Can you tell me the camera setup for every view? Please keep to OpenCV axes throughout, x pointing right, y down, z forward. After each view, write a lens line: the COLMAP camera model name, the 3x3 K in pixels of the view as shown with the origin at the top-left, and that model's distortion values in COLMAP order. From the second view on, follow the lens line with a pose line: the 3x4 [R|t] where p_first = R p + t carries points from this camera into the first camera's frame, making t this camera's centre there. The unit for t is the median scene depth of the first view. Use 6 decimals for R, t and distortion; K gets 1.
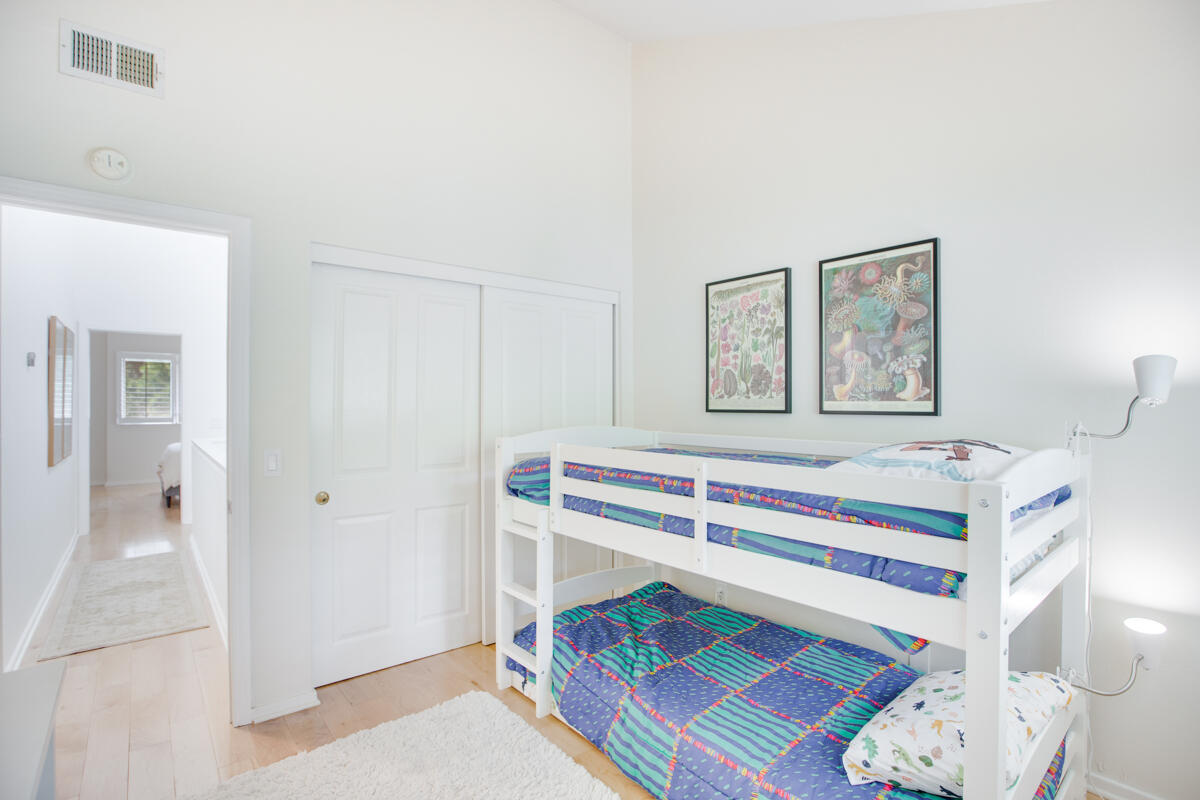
lens RADIAL K [[553.2, 0, 598.8], [0, 553.2, 402.4], [0, 0, 1]] dist [-0.000078, 0.000715]
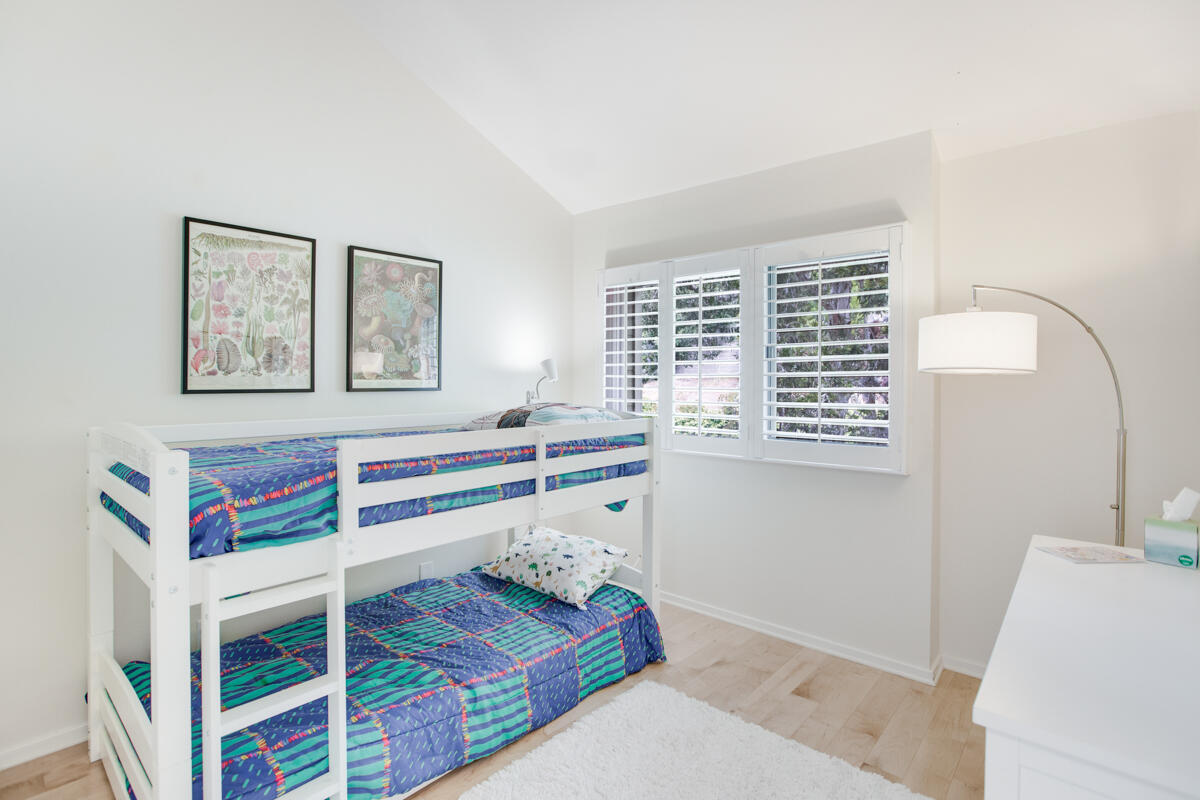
lens RADIAL K [[553.2, 0, 596.0], [0, 553.2, 376.1], [0, 0, 1]] dist [-0.000078, 0.000715]
pose [[-0.082568, 0.004383, 0.996576, -0.676927], [-0.003364, 0.999983, -0.004676, -0.005287], [-0.996580, -0.003739, -0.082552, 0.620760]]
